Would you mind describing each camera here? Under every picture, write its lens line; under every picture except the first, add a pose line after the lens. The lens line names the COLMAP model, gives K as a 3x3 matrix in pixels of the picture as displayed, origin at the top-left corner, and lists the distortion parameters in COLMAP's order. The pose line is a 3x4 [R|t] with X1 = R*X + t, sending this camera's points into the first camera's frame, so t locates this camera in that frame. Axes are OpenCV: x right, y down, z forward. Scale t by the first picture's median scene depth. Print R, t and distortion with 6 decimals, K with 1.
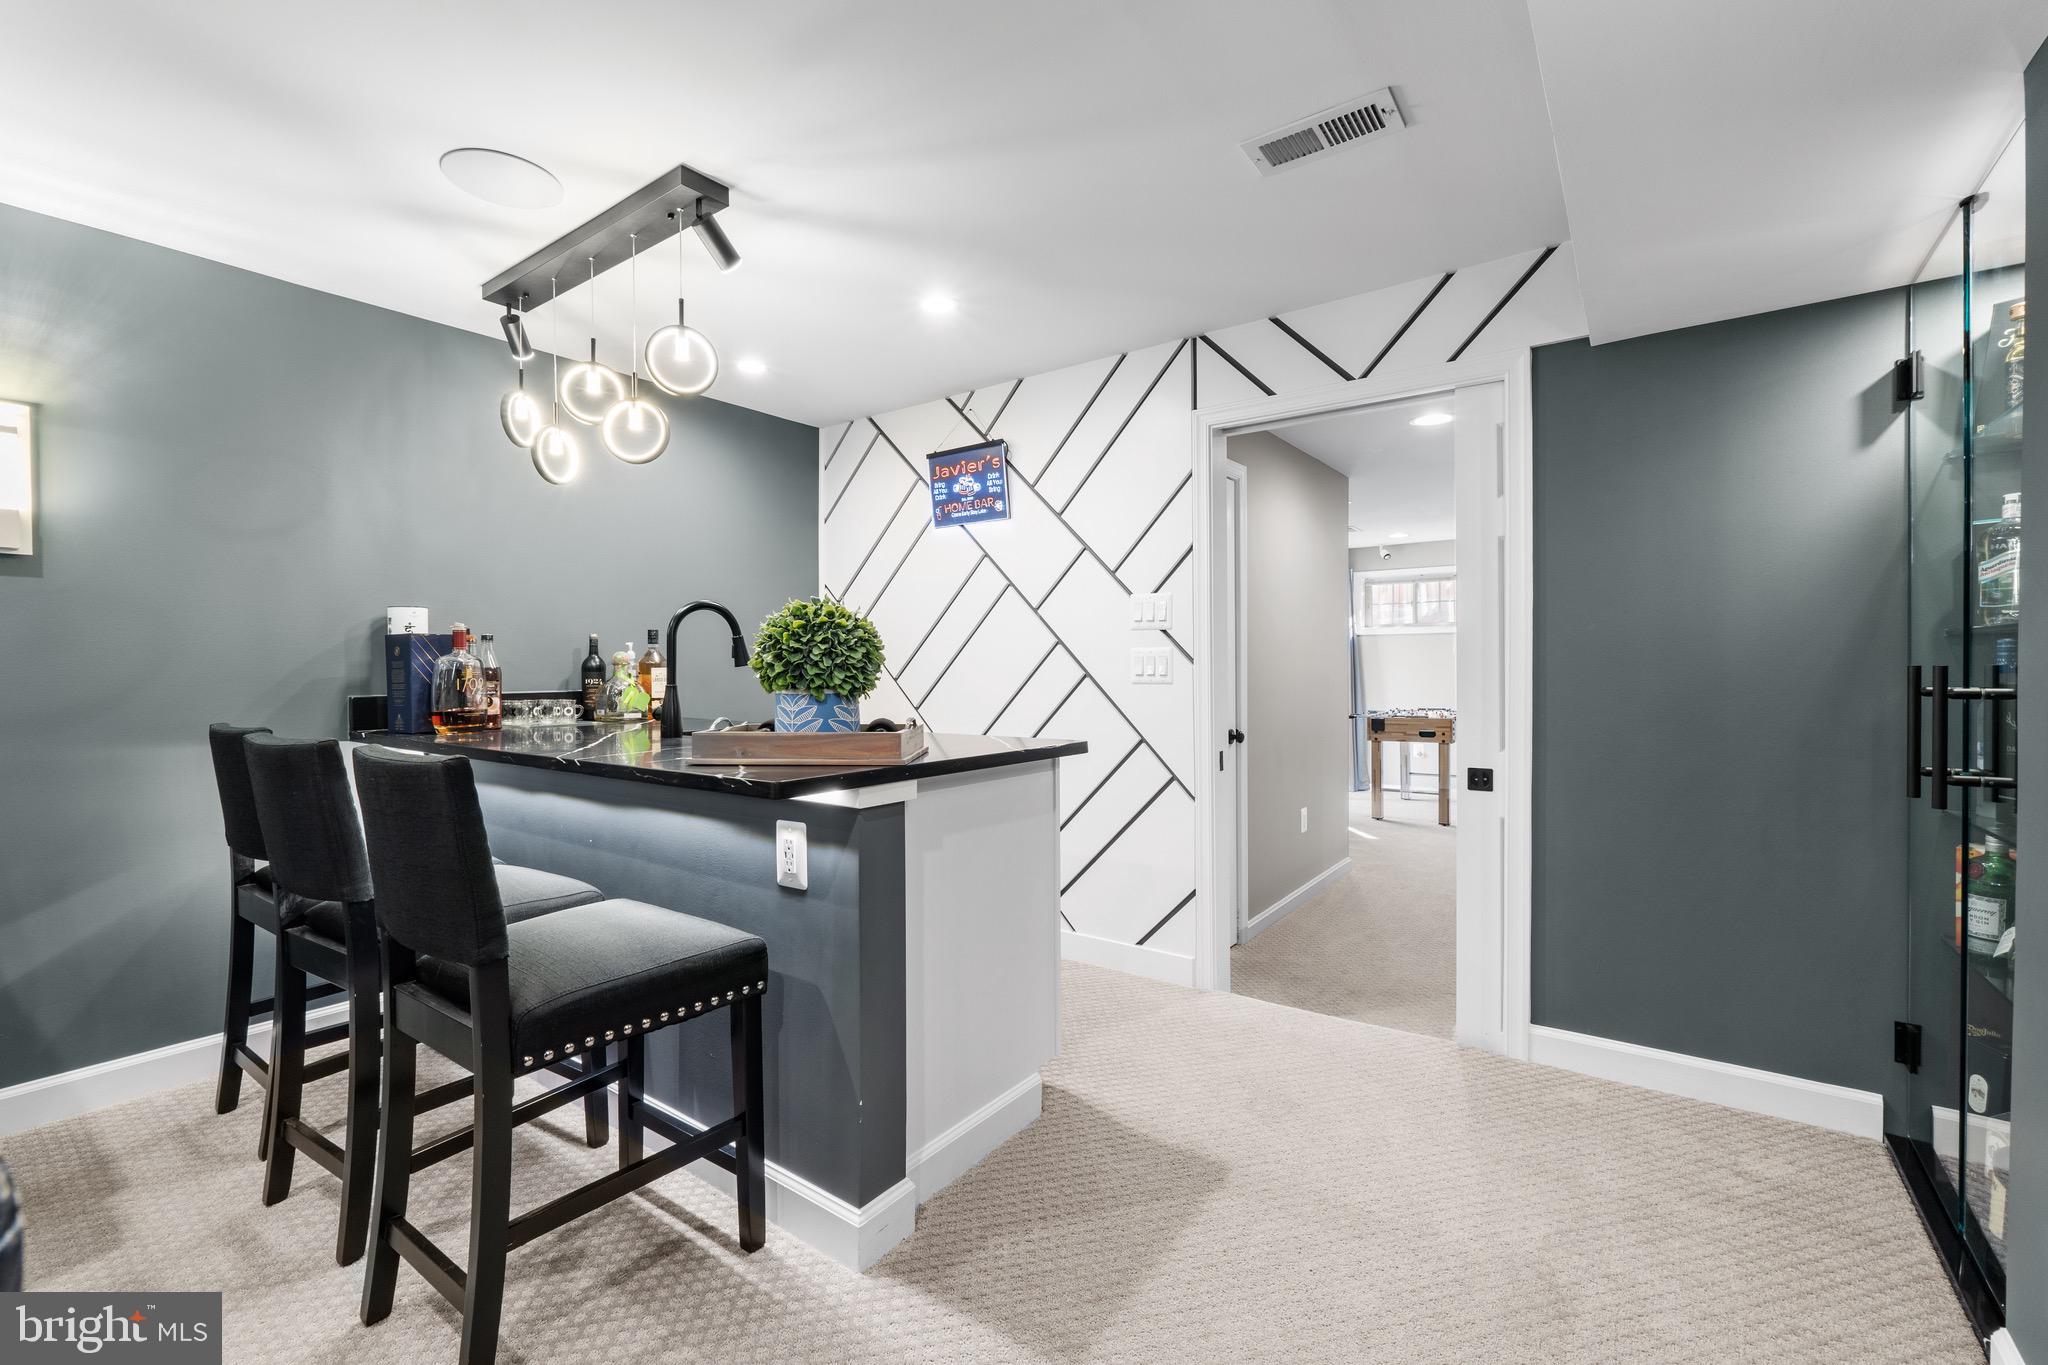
lens RADIAL K [[861.2, 0, 1020.7], [0, 861.2, 675.0], [0, 0, 1]] dist [-0.002622, -0.000207]
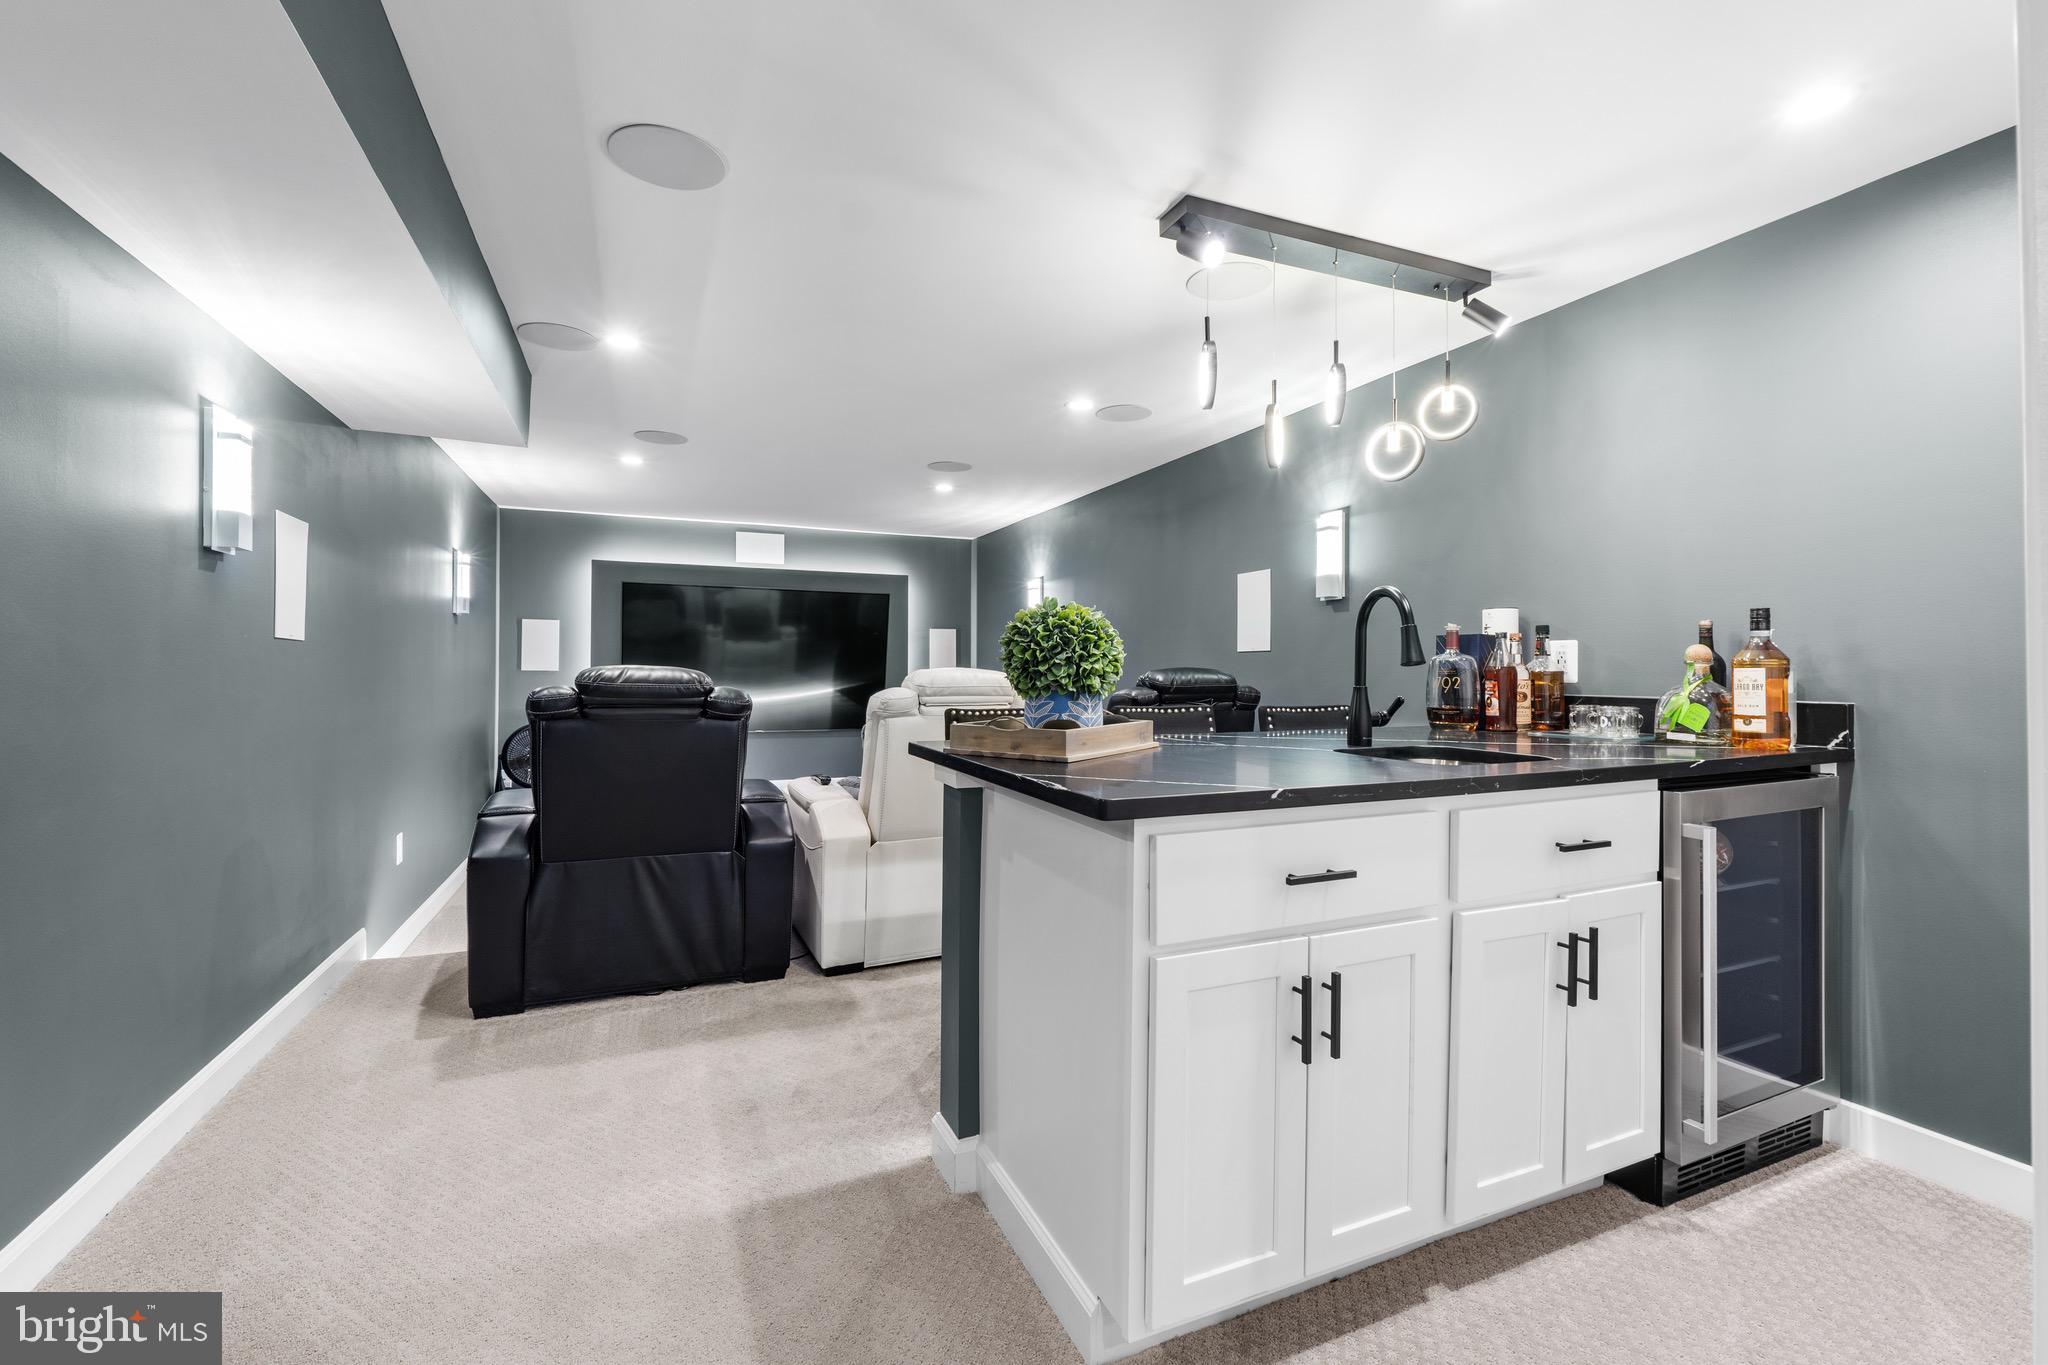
lens RADIAL K [[865.6, 0, 1023.9], [0, 865.6, 664.8], [0, 0, 1]] dist [-0.000877, -0.000334]
pose [[-0.515524, -0.000023, -0.856875, 0.600511], [-0.010295, 0.999928, 0.006167, -0.013392], [0.856813, 0.012001, -0.515488, 1.294231]]
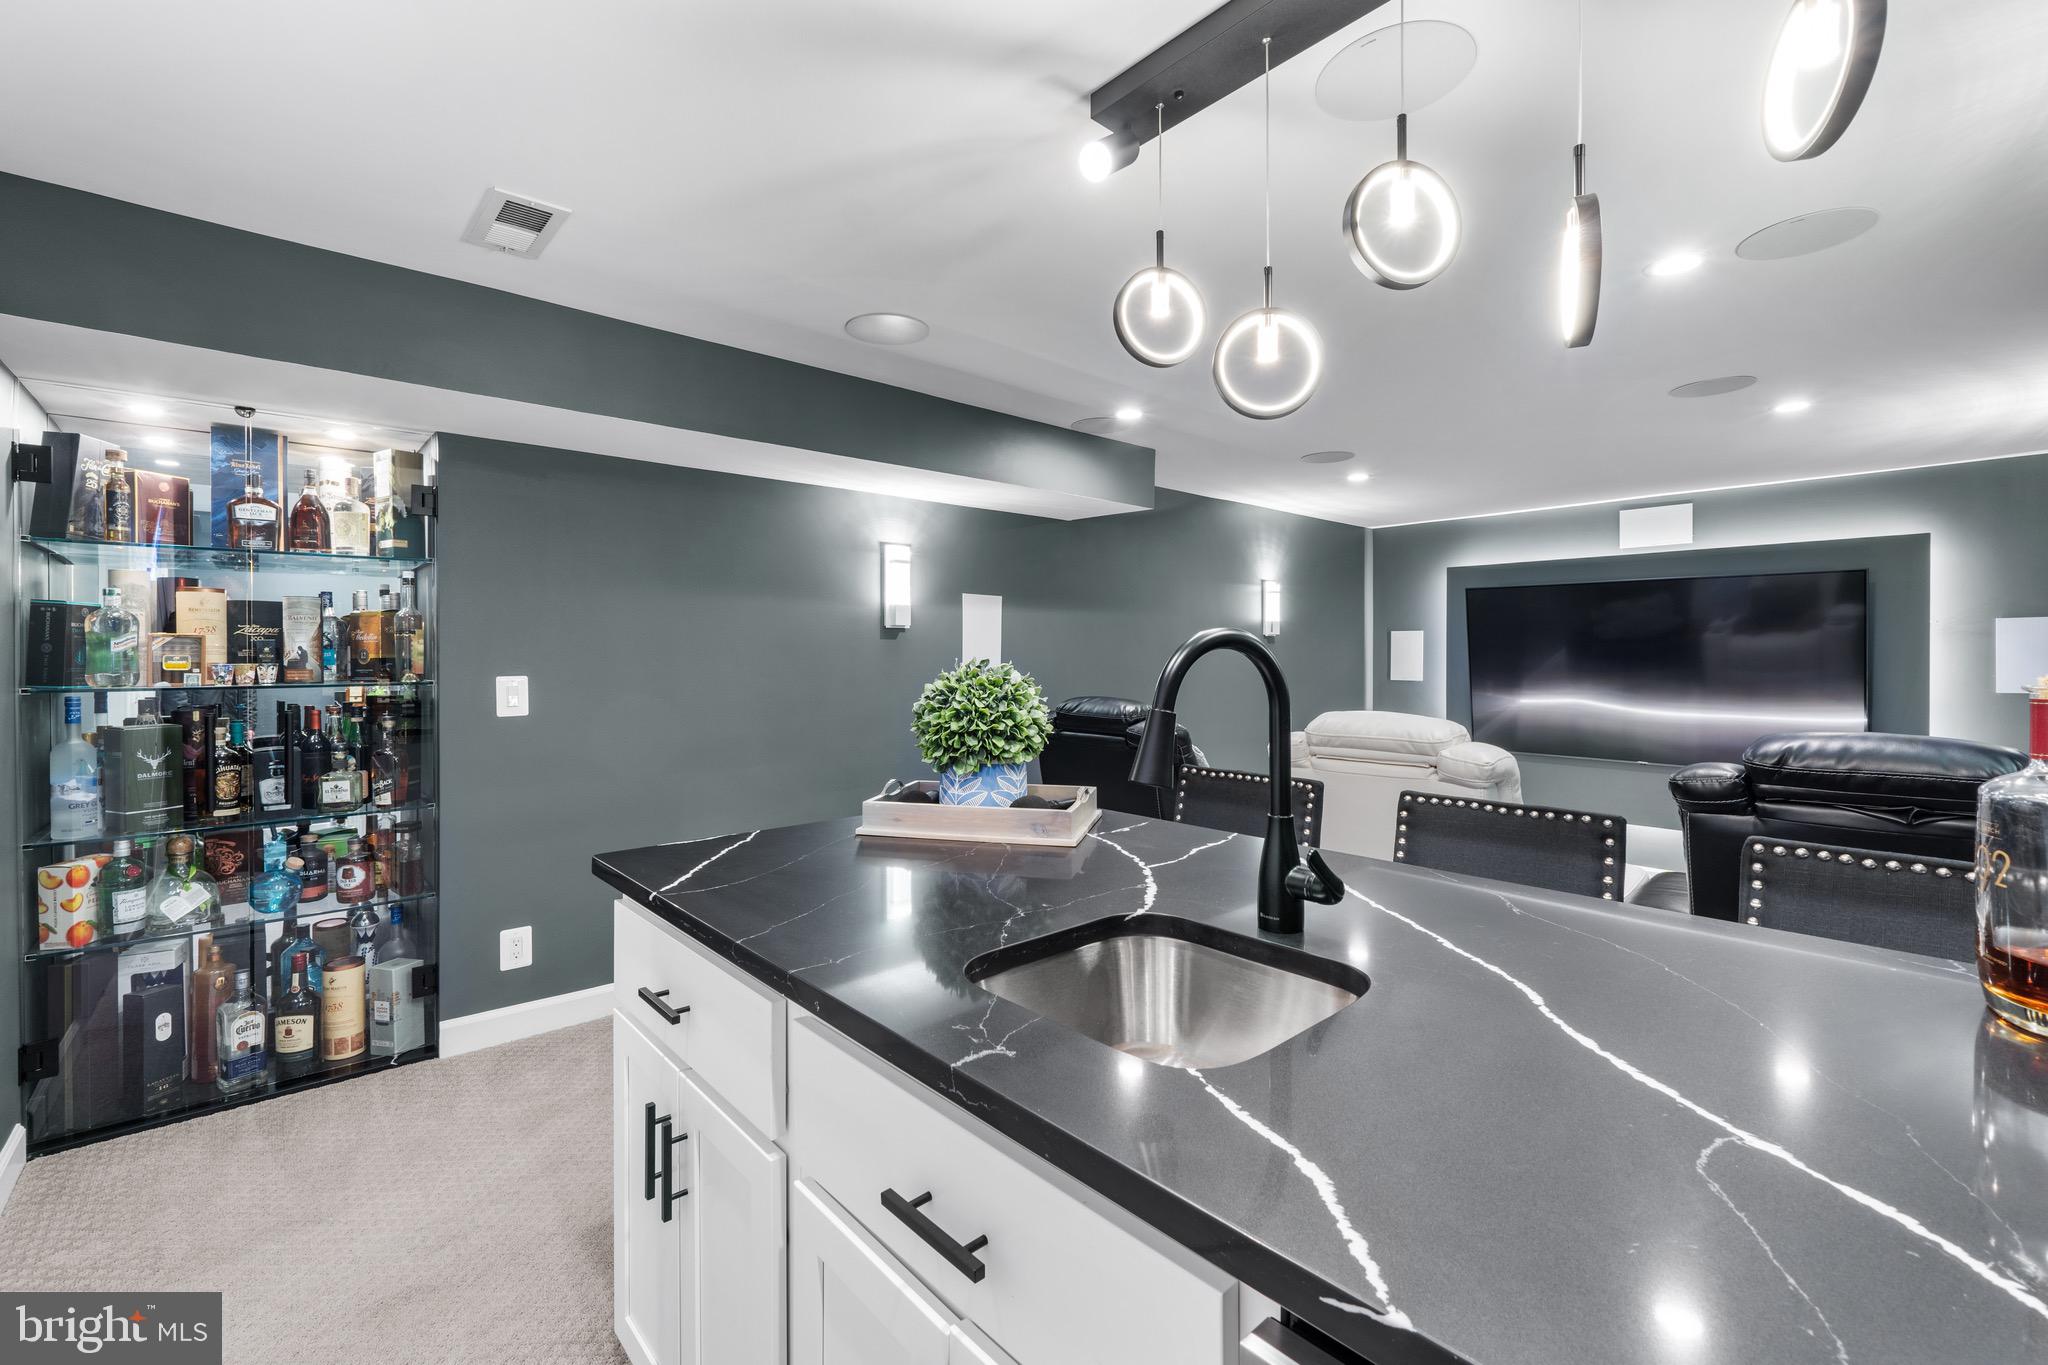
lens RADIAL K [[884.4, 0, 1020.9], [0, 884.4, 663.2], [0, 0, 1]] dist [-0.002963, -0.000681]
pose [[-0.976201, 0.006074, 0.216784, -0.415624], [0.010075, 0.999799, 0.017353, -0.086723], [-0.216635, 0.019124, -0.976065, 1.668337]]
